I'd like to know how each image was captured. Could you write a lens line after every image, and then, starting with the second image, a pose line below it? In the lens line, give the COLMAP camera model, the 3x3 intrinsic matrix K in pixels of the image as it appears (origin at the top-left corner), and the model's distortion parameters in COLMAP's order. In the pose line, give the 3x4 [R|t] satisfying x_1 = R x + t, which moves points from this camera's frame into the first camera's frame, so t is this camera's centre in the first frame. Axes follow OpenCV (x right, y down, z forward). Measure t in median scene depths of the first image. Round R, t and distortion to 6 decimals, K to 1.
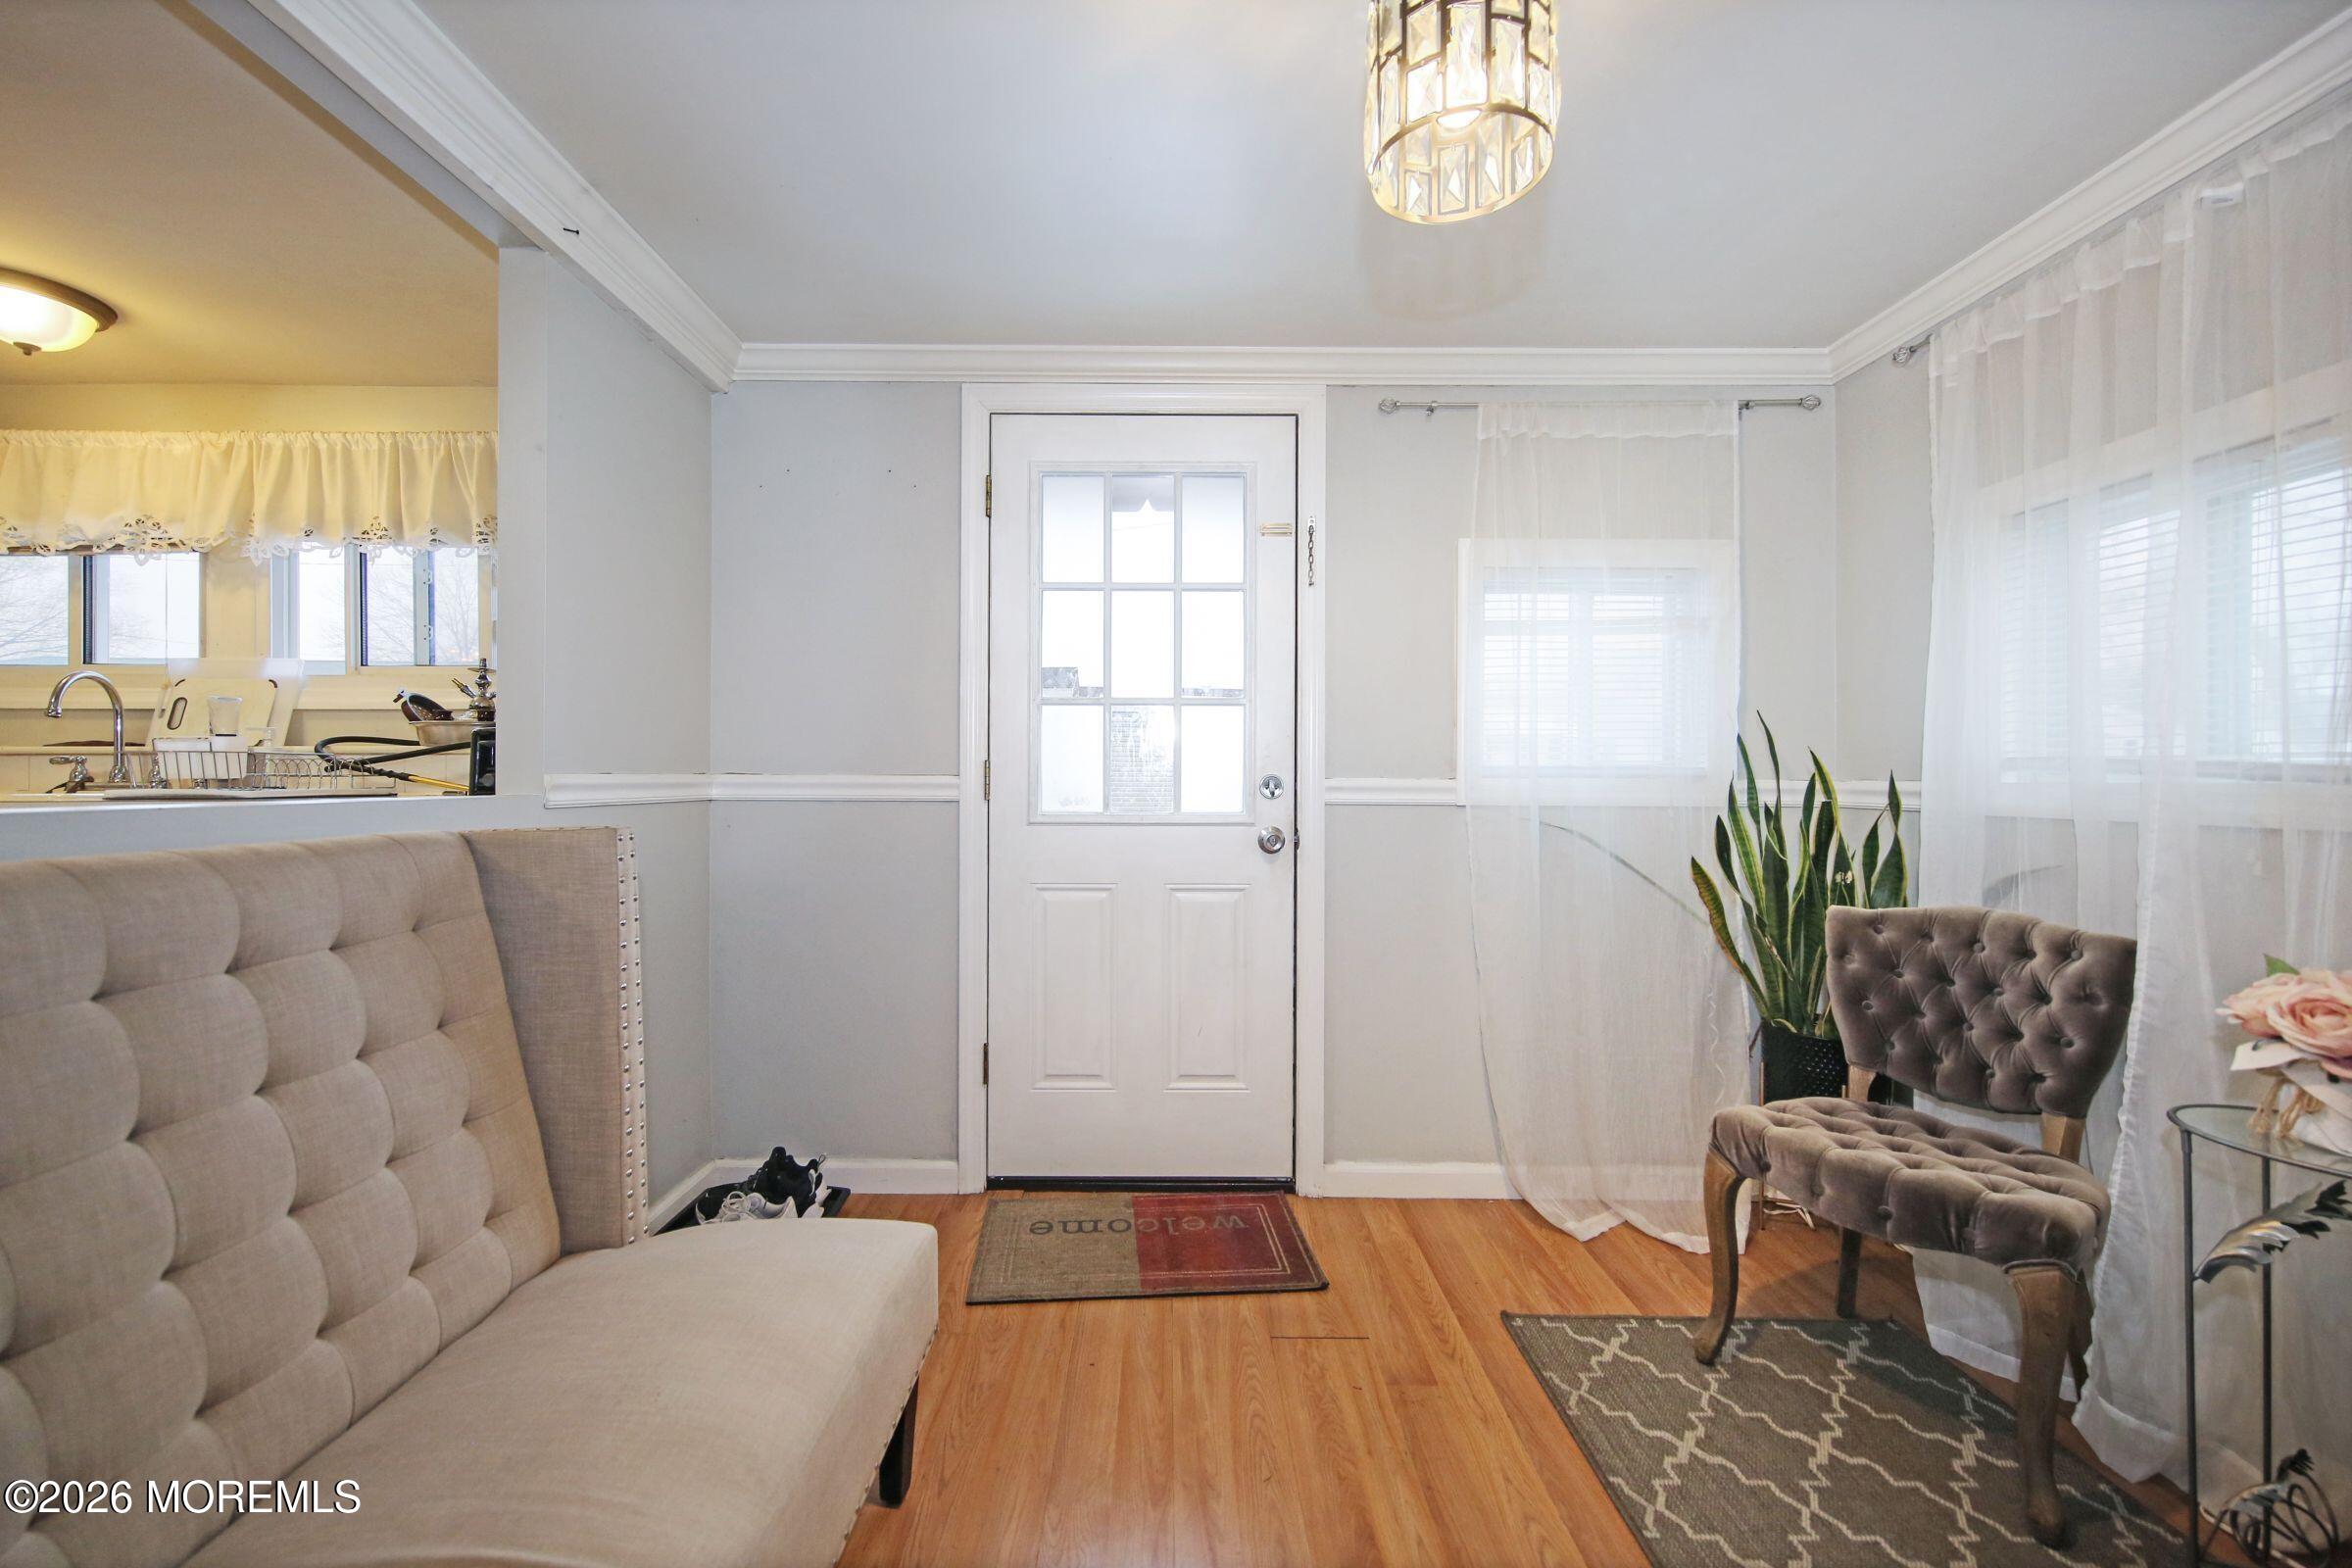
lens RADIAL K [[950.9, 0, 1158.2], [0, 950.9, 771.5], [0, 0, 1]] dist [0.006961, -0.000528]
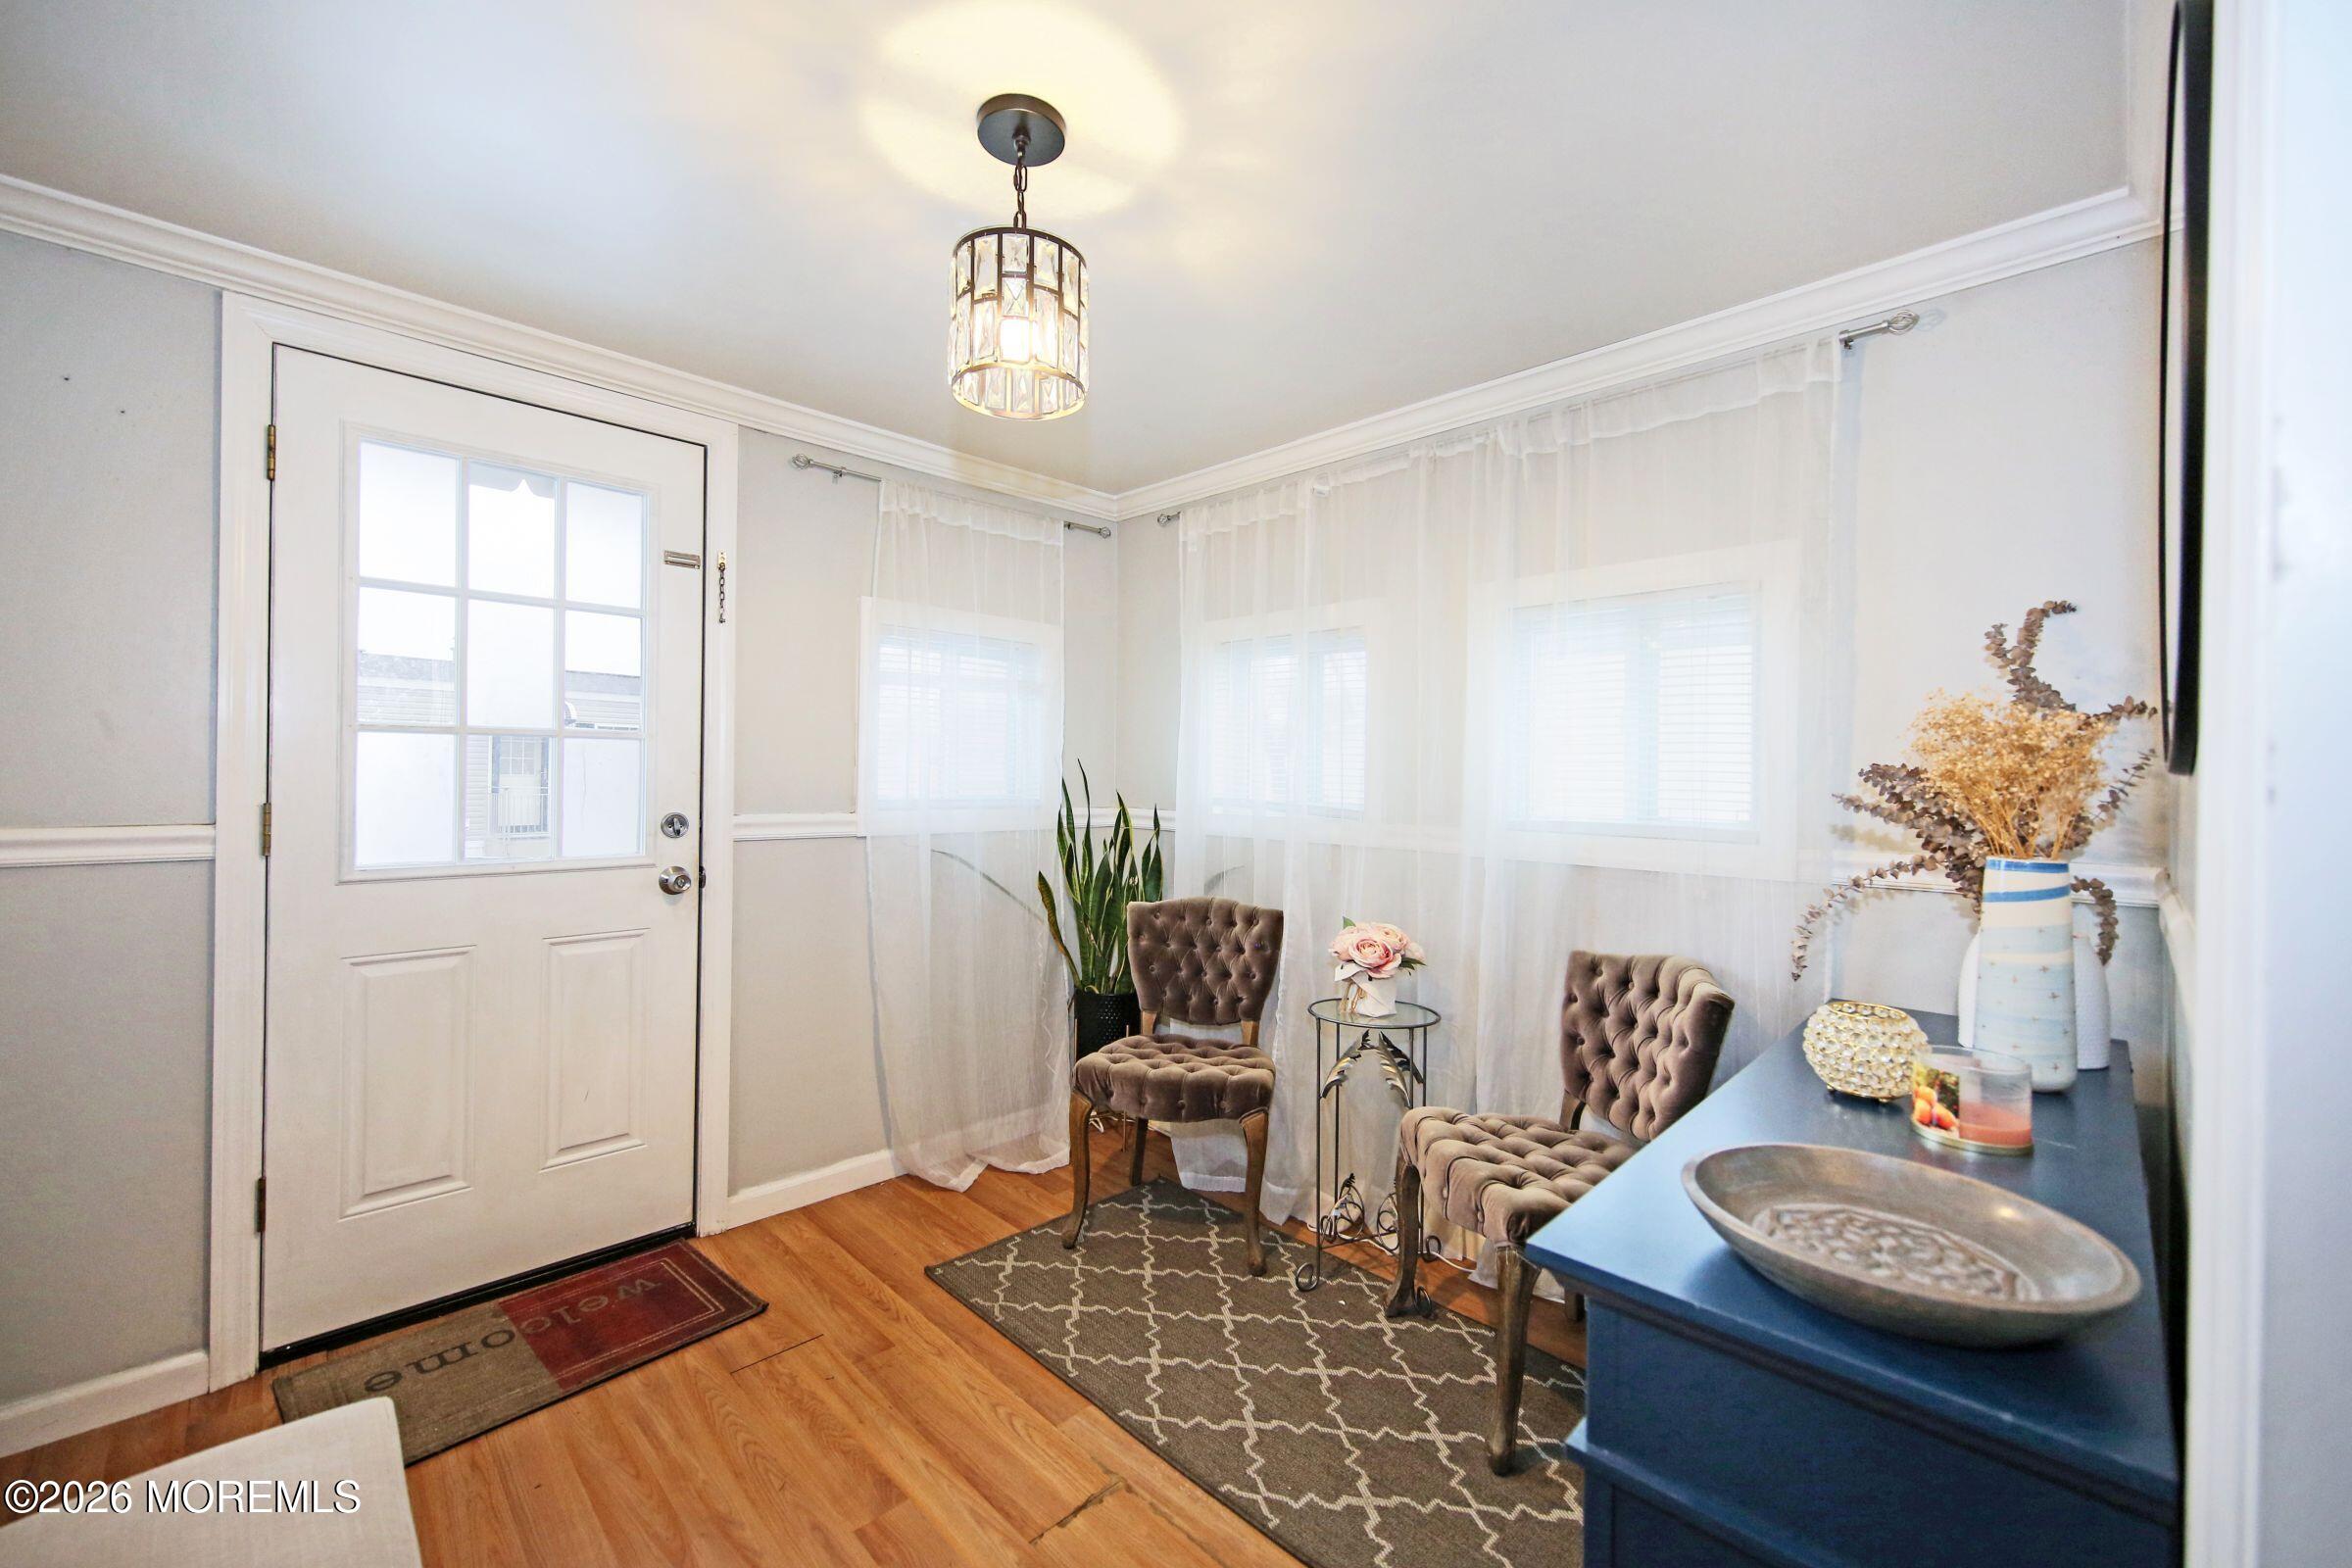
lens RADIAL K [[950.9, 0, 1170.6], [0, 950.9, 773.8], [0, 0, 1]] dist [0.006961, -0.000528]
pose [[0.712447, 0.003738, 0.701716, -0.232862], [-0.013327, 0.999878, 0.008205, -0.058866], [-0.701600, -0.015198, 0.712409, -0.049656]]
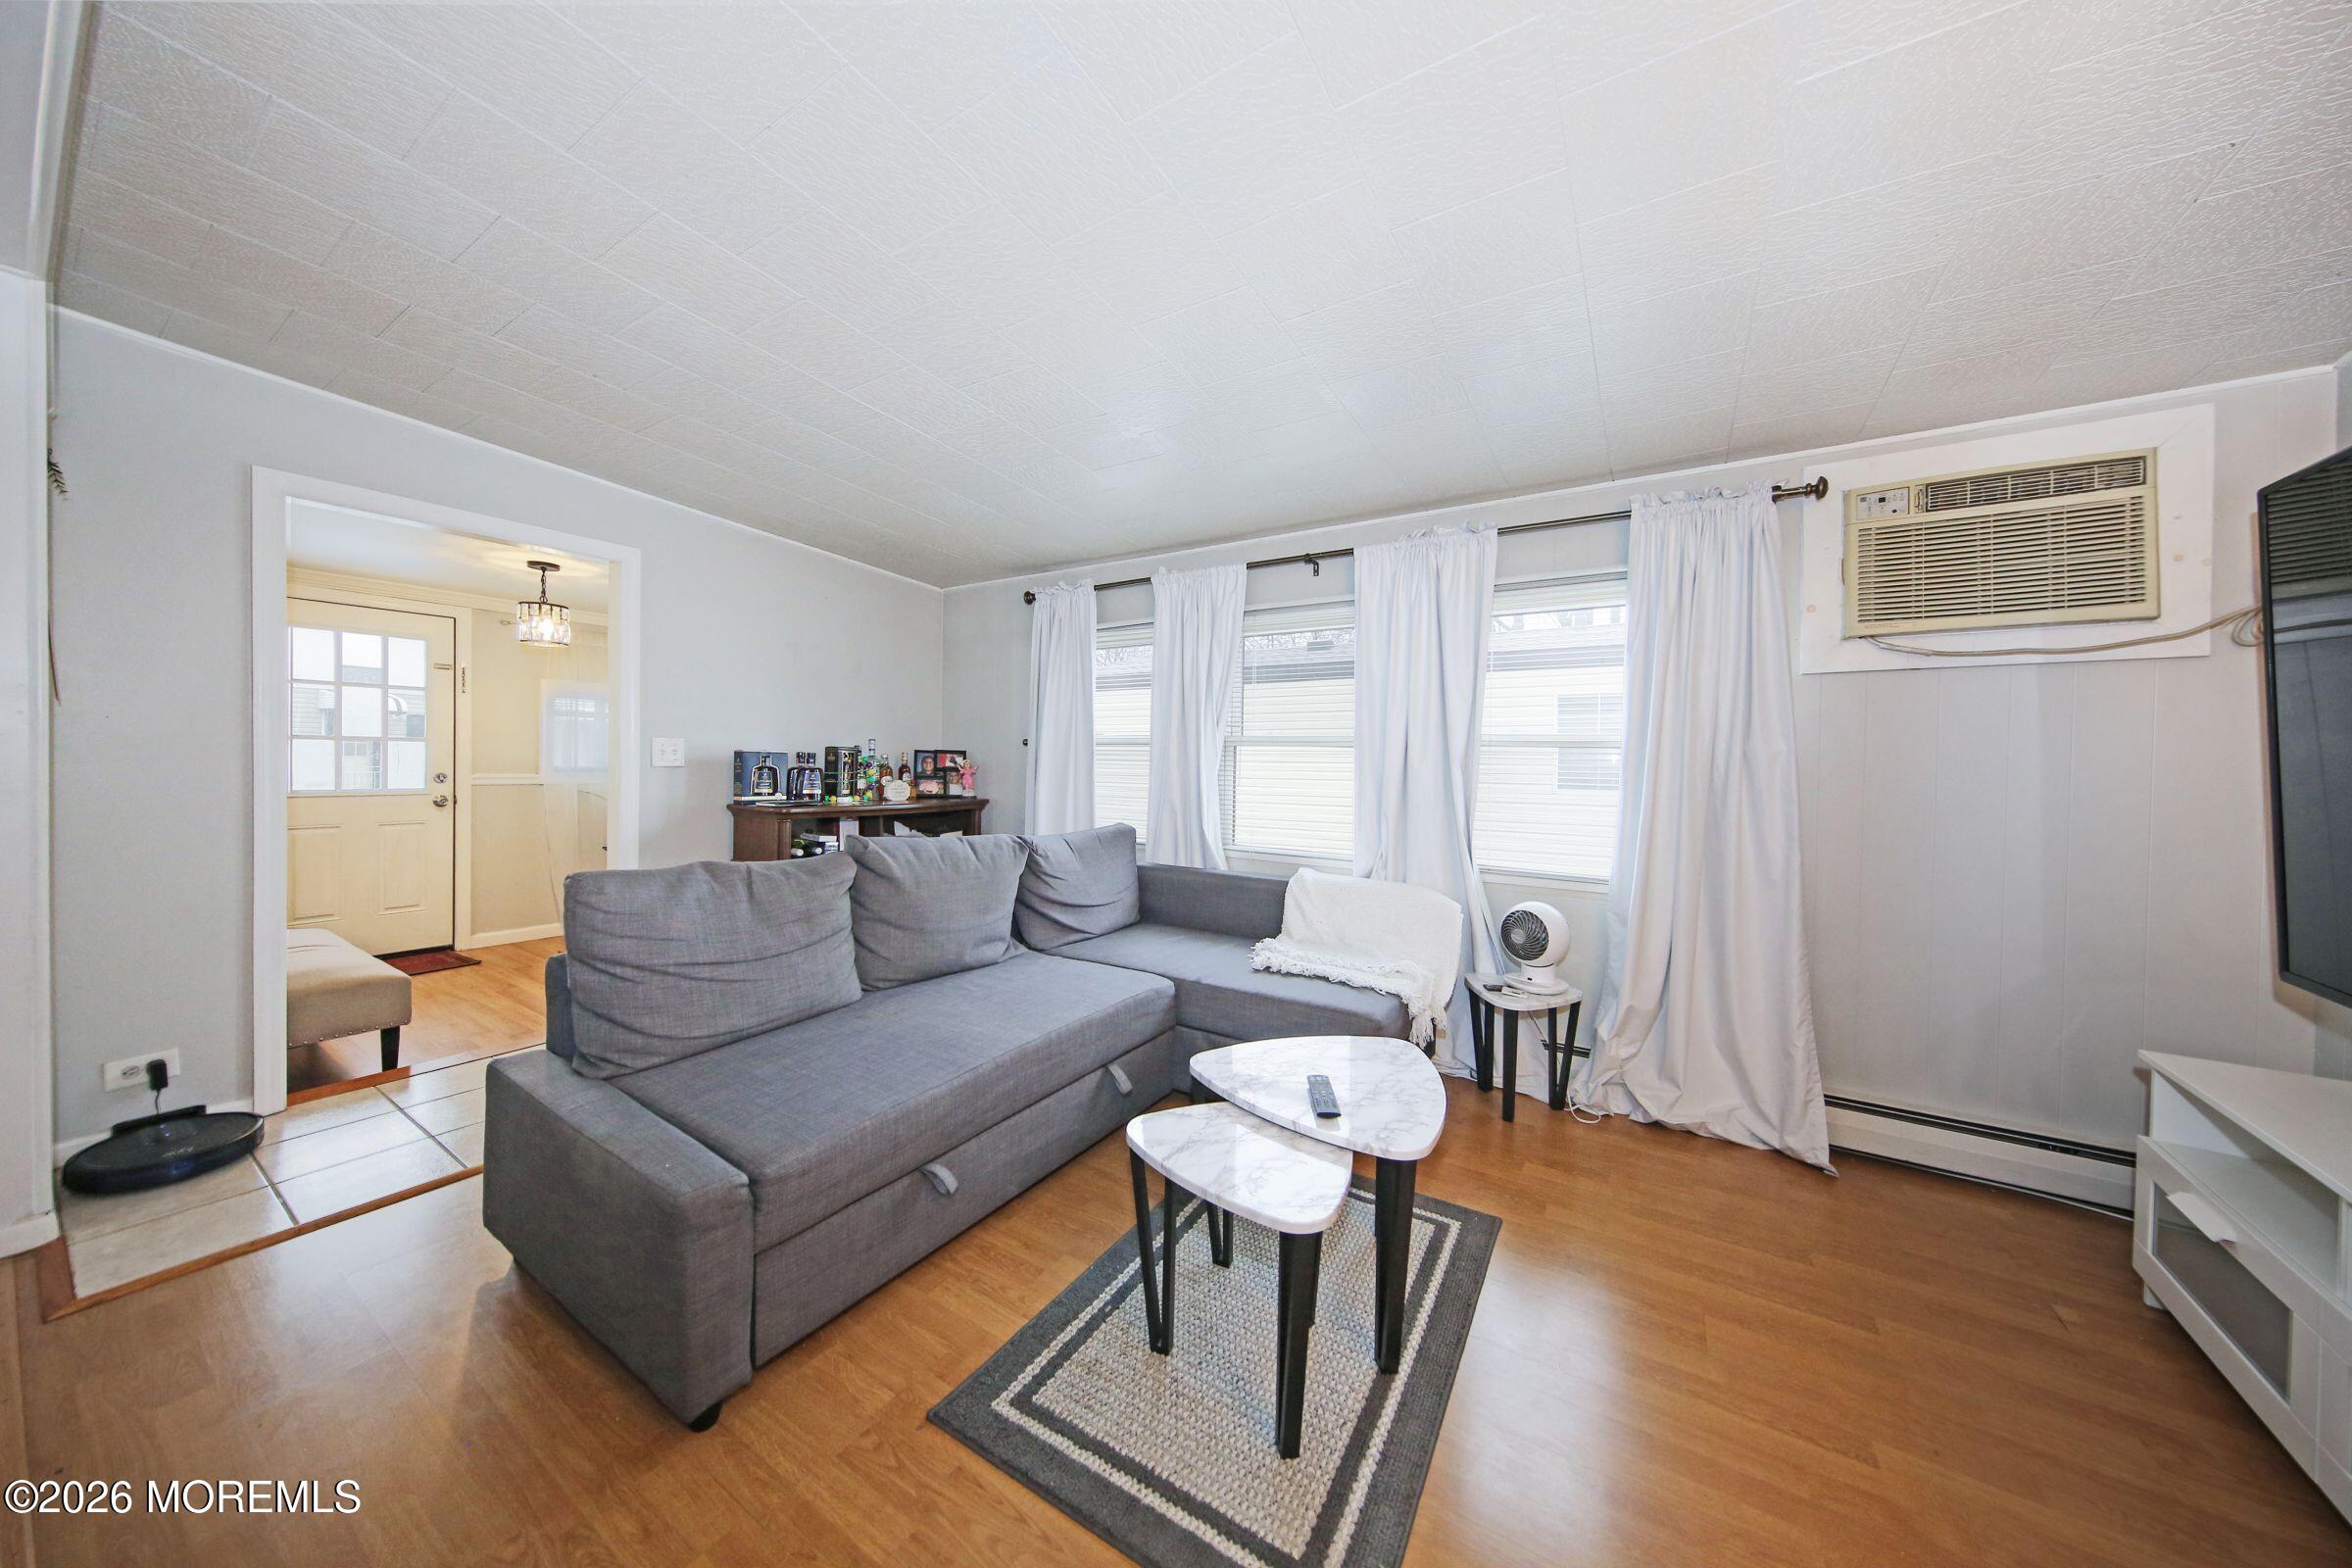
lens RADIAL K [[796.8, 0, 1180.0], [0, 796.8, 787.6], [0, 0, 1]] dist [-0.002918, -0.000090]
pose [[0.548554, -0.005475, 0.836097, -0.593032], [-0.024010, 0.999463, 0.022298, -0.053745], [-0.835770, -0.032306, 0.548128, -1.812723]]
